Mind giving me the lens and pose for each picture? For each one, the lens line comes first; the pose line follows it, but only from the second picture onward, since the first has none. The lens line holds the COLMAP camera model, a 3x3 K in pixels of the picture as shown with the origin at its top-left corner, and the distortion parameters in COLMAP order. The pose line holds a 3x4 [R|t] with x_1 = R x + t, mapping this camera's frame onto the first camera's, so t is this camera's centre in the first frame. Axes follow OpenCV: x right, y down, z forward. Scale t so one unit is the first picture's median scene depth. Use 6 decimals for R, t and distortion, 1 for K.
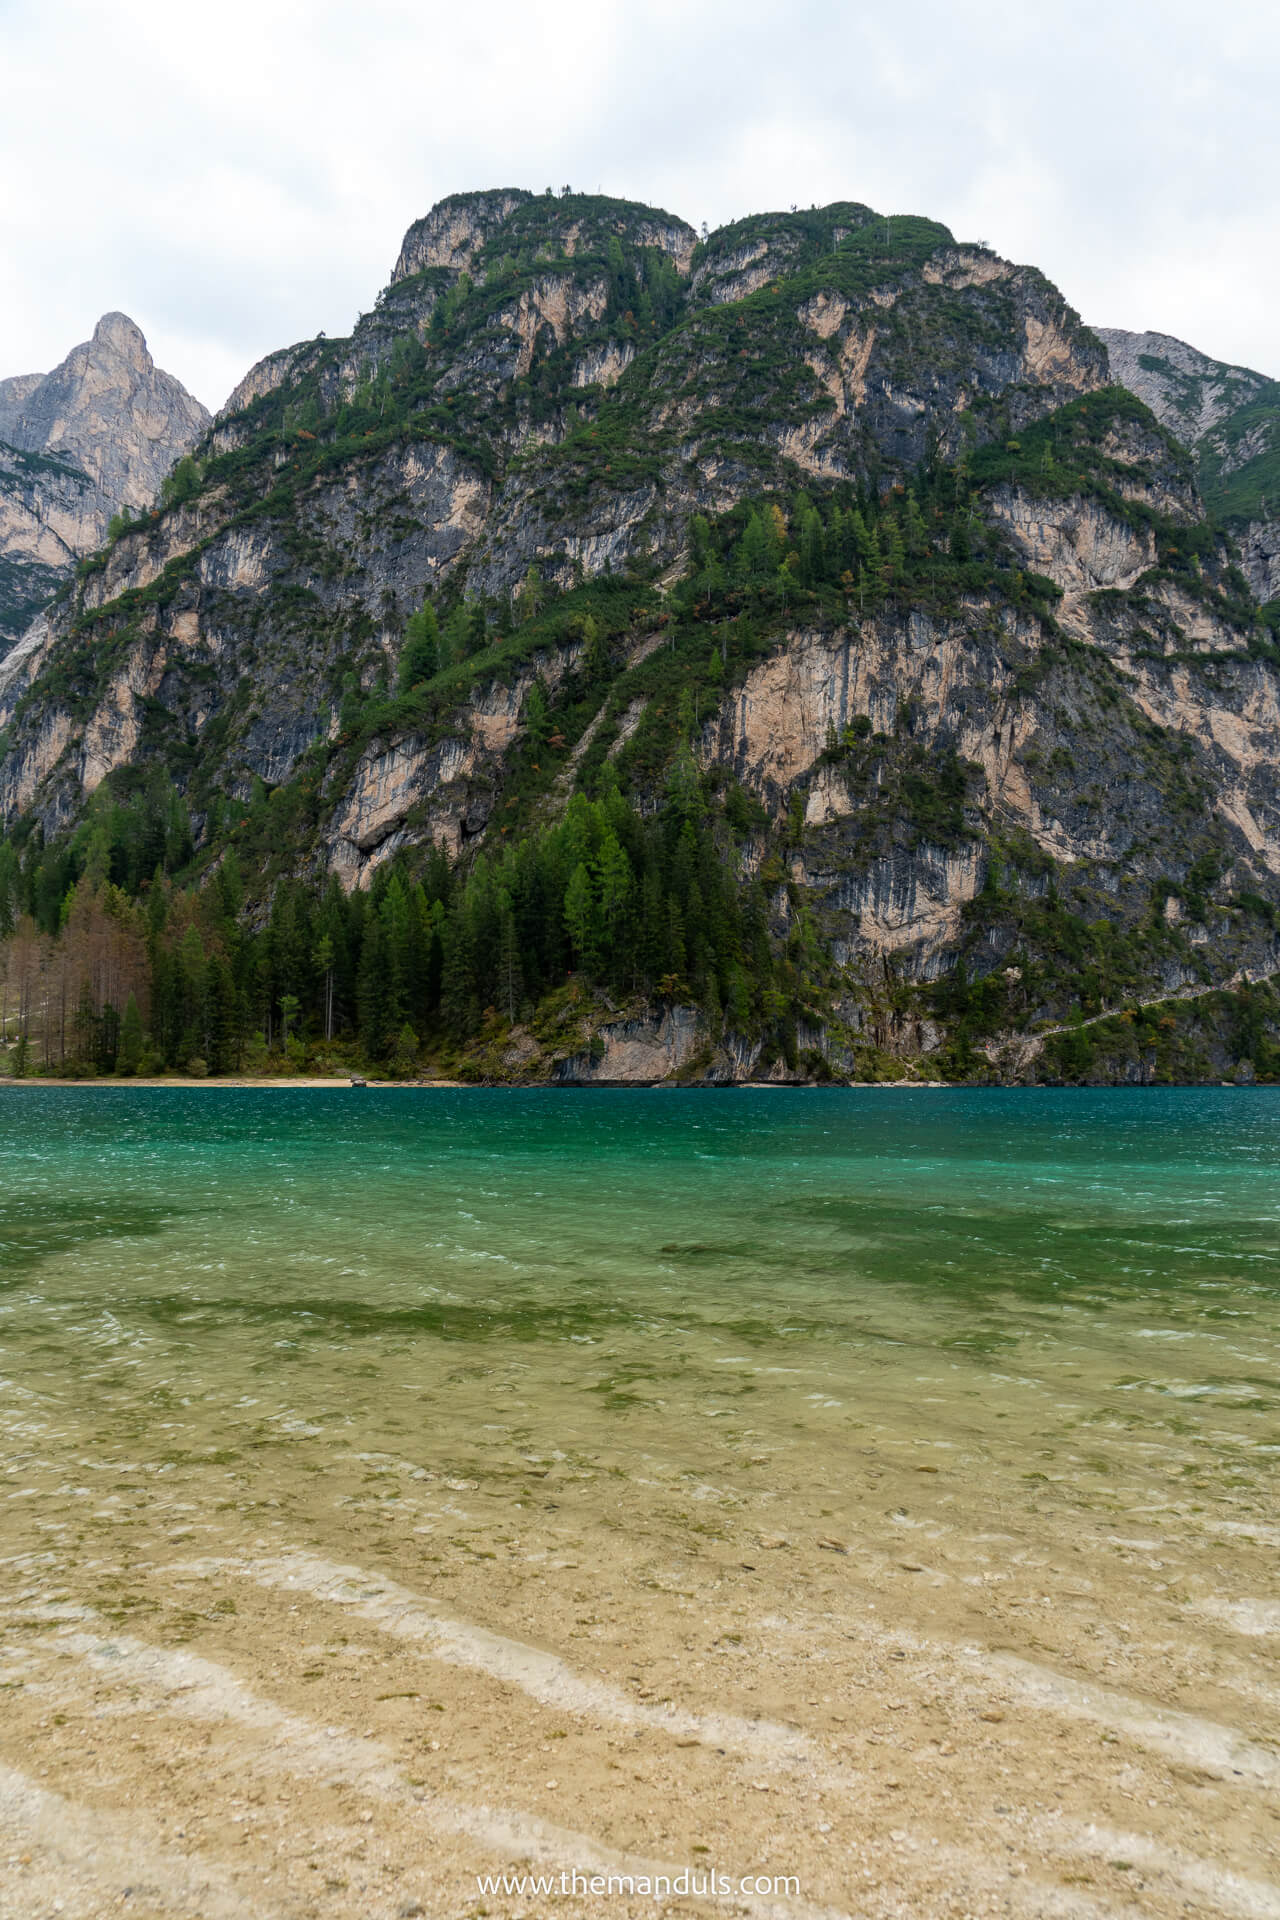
lens RADIAL K [[1266.9, 0, 640.0], [0, 1266.9, 960.0], [0, 0, 1]] dist [-0.032001, 0.002796]
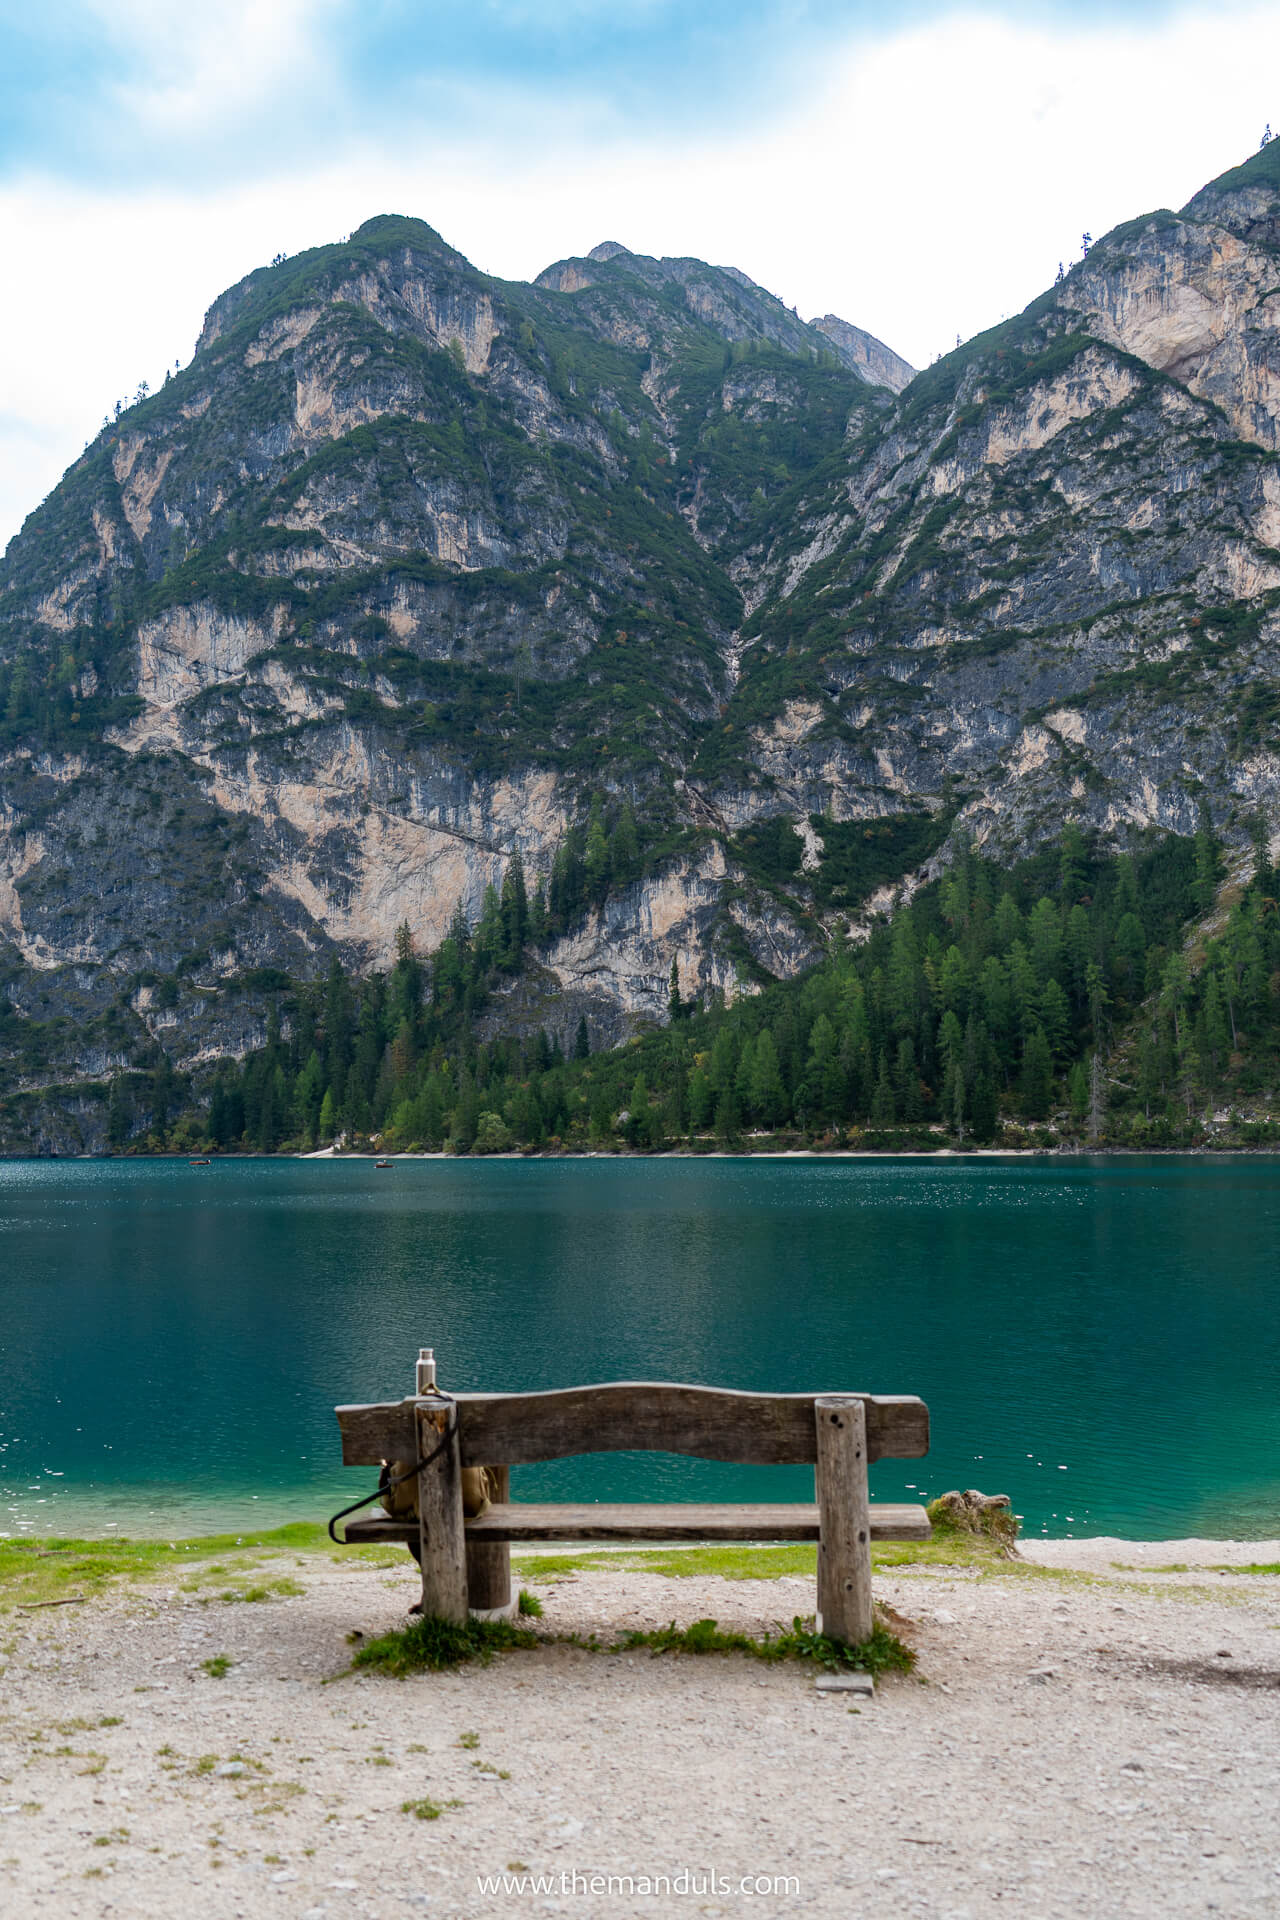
lens RADIAL K [[2015.9, 0, 592.0], [0, 2015.9, 977.0], [0, 0, 1]] dist [0.053650, 0.034732]
pose [[0.693409, -0.067207, -0.717403, 1.885952], [0.079556, 0.996694, -0.016476, 0.002270], [0.716138, -0.045649, 0.696464, 0.037245]]
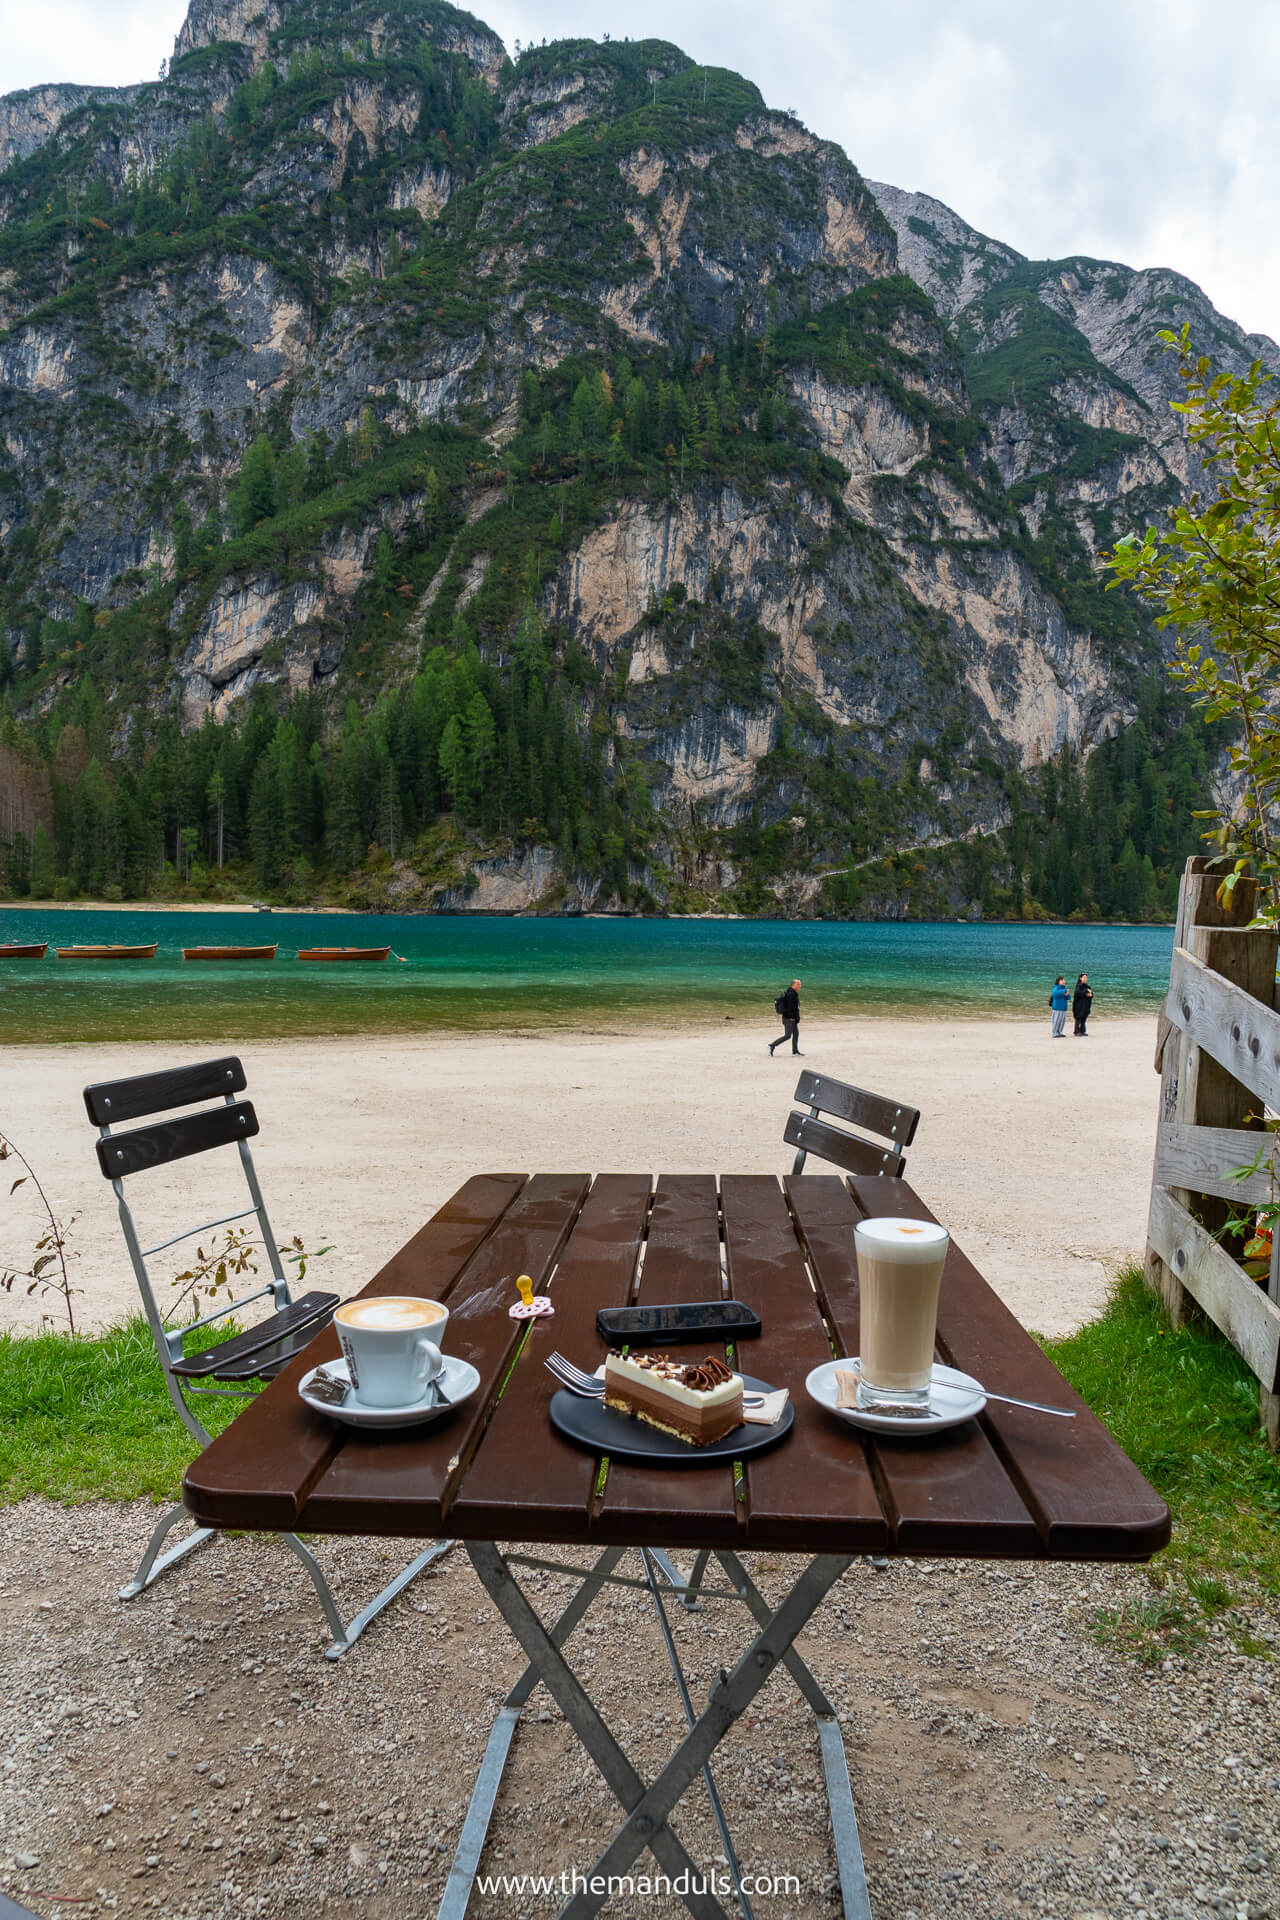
lens RADIAL K [[1252.2, 0, 640.0], [0, 1252.2, 960.0], [0, 0, 1]] dist [-0.035020, 0.008463]
pose [[0.977563, 0.010344, 0.210390, -0.071750], [-0.039792, 0.989879, 0.136223, -0.012188], [-0.206852, -0.141538, 0.968080, -0.082380]]
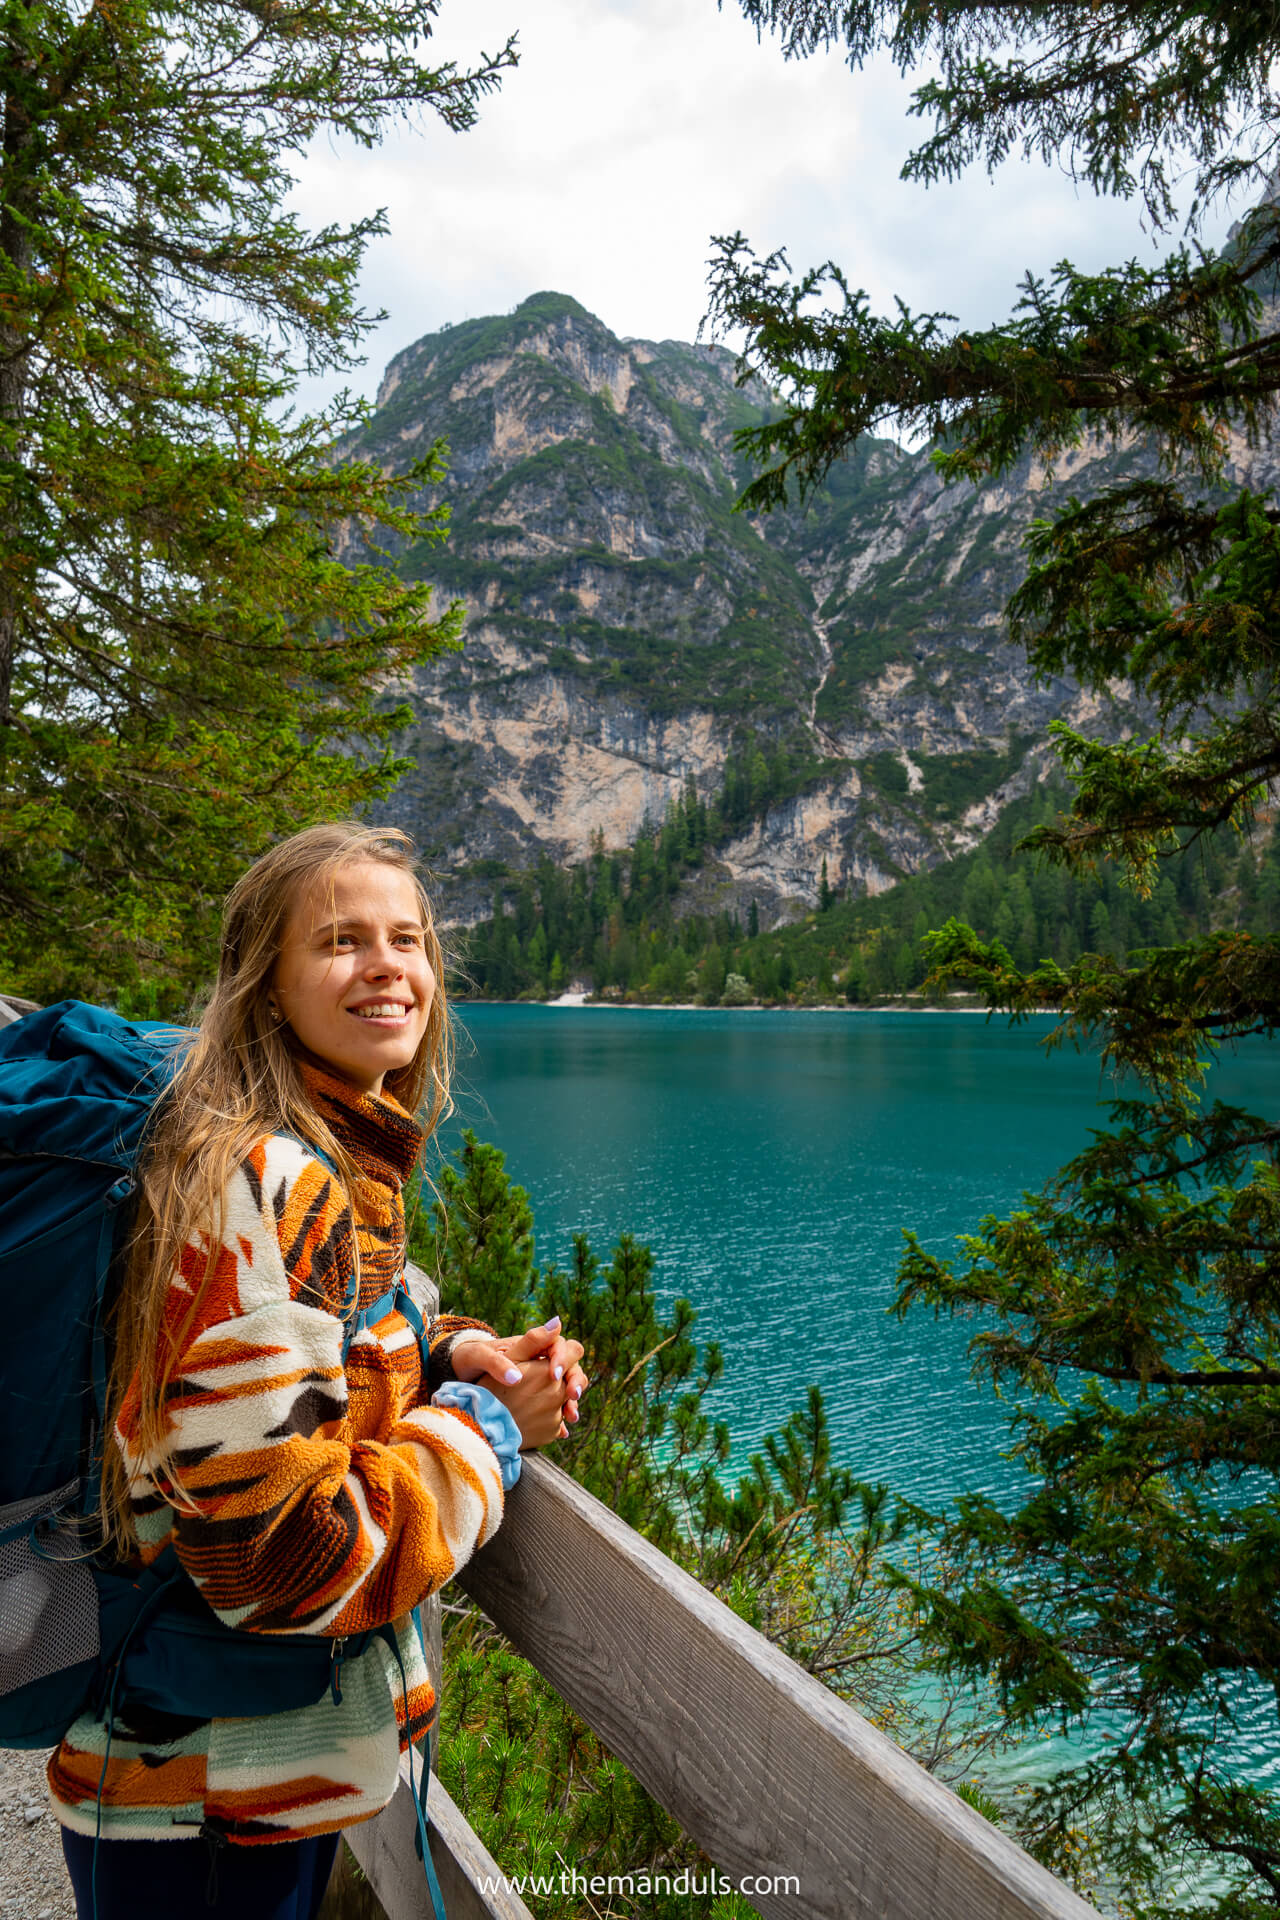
lens RADIAL K [[1394.2, 0, 640.0], [0, 1394.2, 960.0], [0, 0, 1]] dist [-0.003653, -0.001308]
pose [[0.739497, -0.013444, -0.673026, 1.645641], [0.067053, 0.996299, 0.053773, -0.015956], [0.669812, -0.084894, 0.737662, -0.015631]]
